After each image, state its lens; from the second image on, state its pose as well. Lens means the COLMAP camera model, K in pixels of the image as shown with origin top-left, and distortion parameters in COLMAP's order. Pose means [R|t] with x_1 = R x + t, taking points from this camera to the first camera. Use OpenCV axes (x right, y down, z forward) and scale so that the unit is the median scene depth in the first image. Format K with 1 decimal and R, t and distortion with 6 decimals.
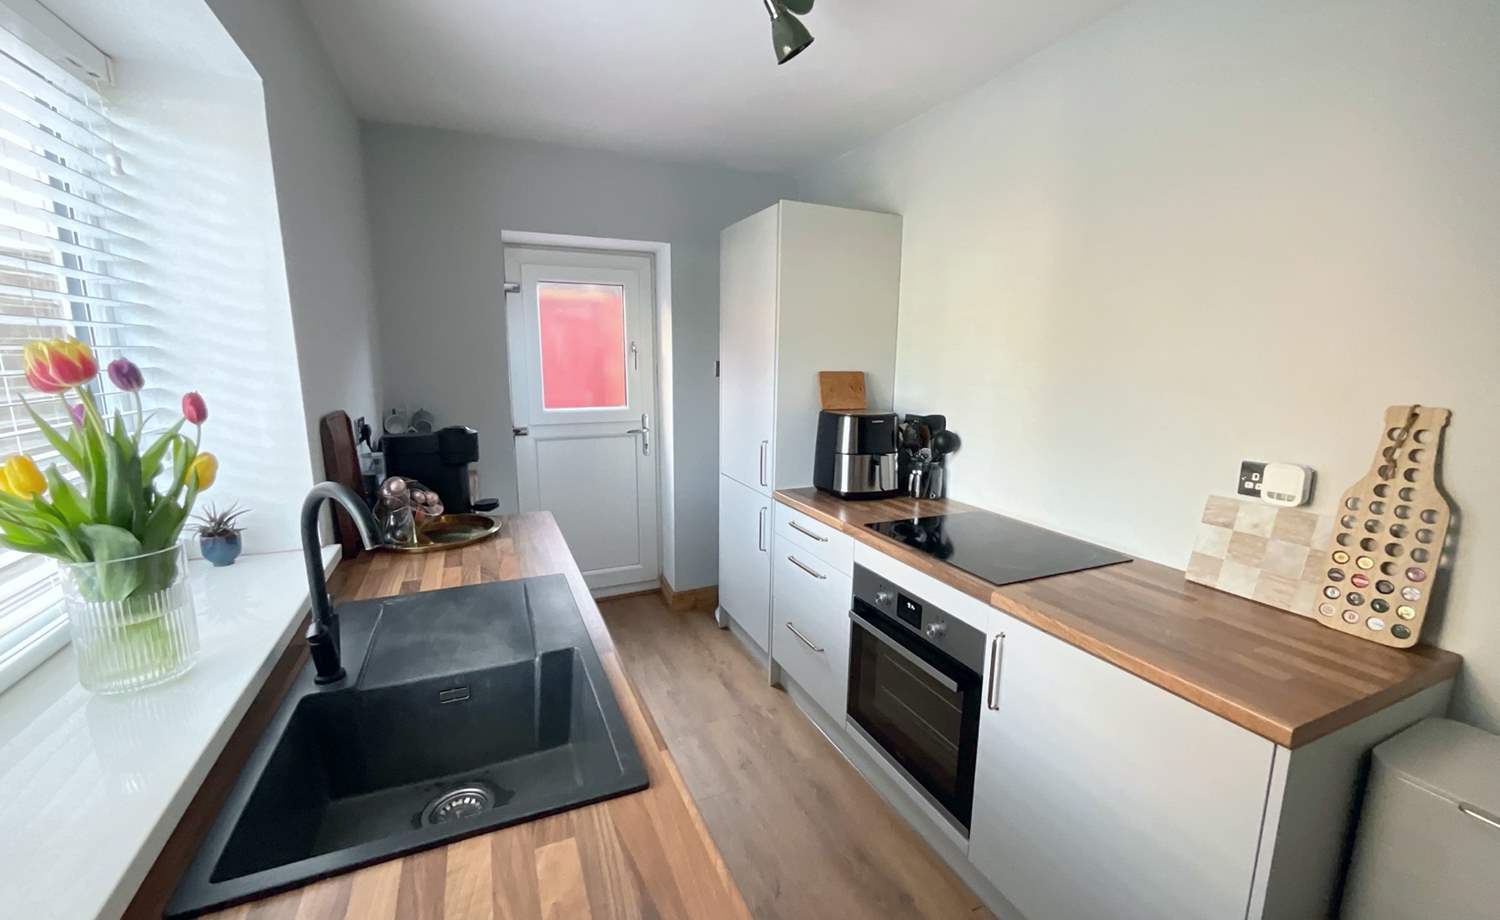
lens RADIAL K [[607.9, 0, 750.0], [0, 607.9, 460.0], [0, 0, 1]] dist [-0.001847, 0.000512]
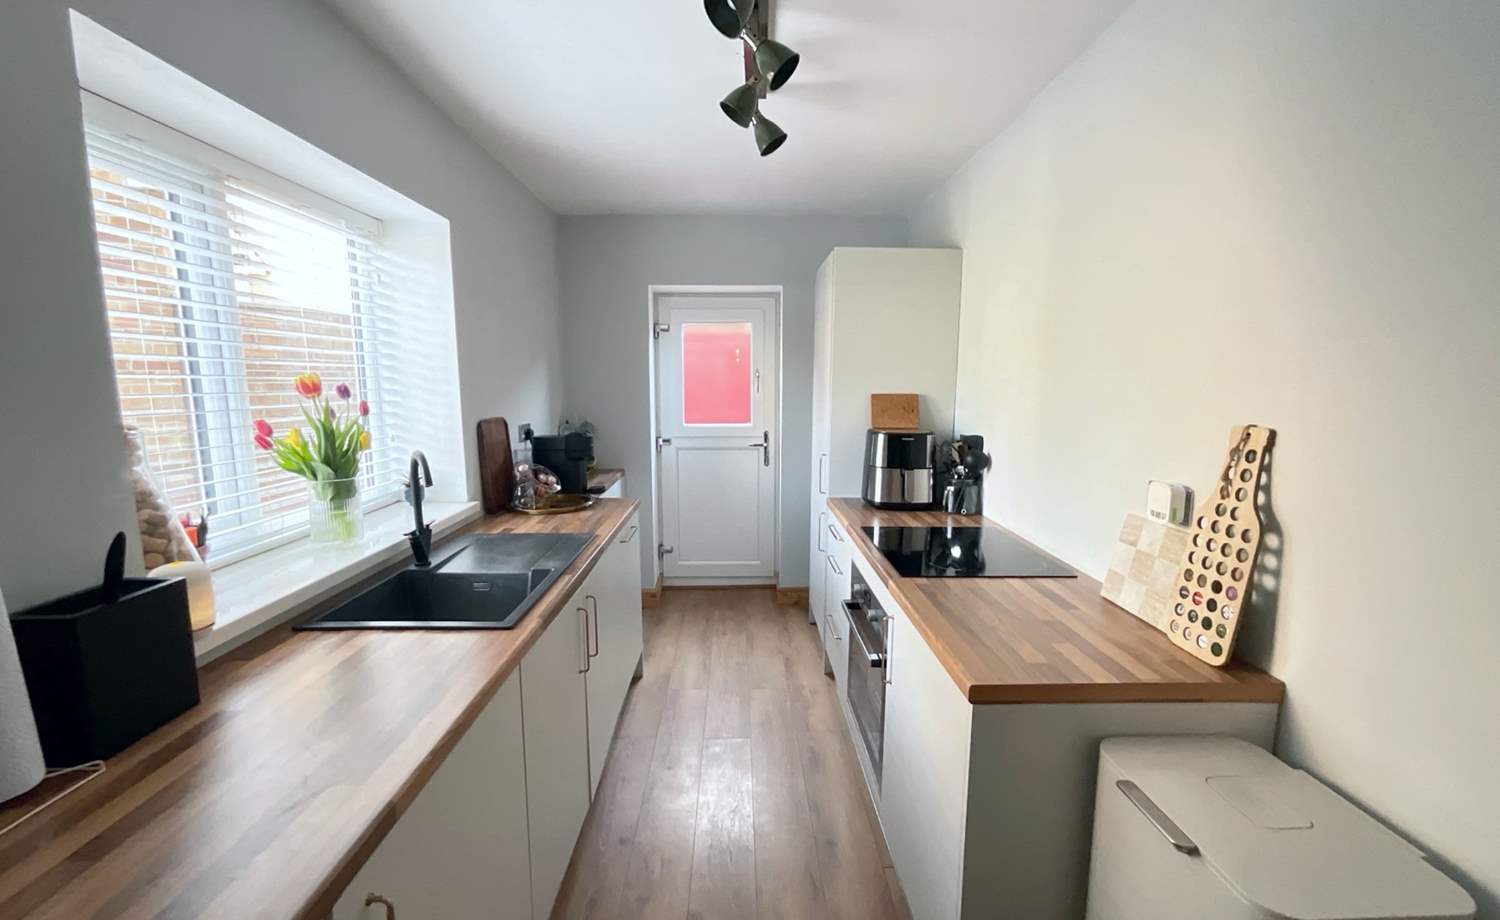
lens RADIAL K [[607.9, 0, 750.0], [0, 607.9, 460.0], [0, 0, 1]] dist [-0.001847, 0.000512]
pose [[0.921701, 0.044296, -0.385364, 0.477936], [-0.059945, 0.997790, -0.028682, 0.029469], [0.383242, 0.049537, 0.922319, -0.156235]]
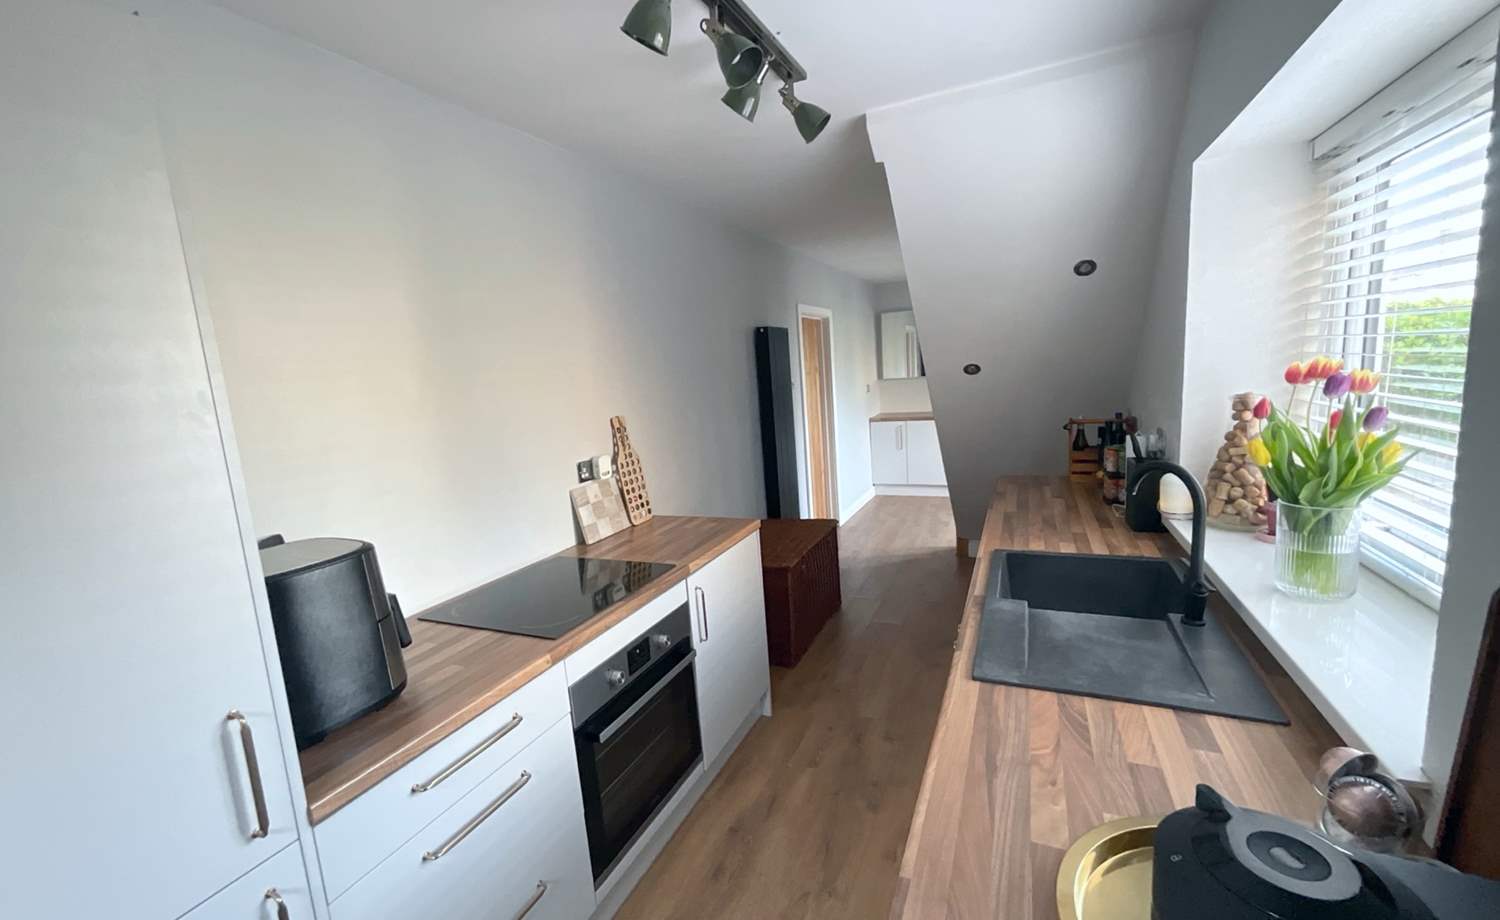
lens RADIAL K [[607.9, 0, 750.0], [0, 607.9, 460.0], [0, 0, 1]] dist [-0.001847, 0.000512]
pose [[-0.664148, -0.071819, 0.744143, -0.573850], [0.192632, 0.945325, 0.263160, -0.281787], [-0.722358, 0.318123, -0.614001, 1.353846]]
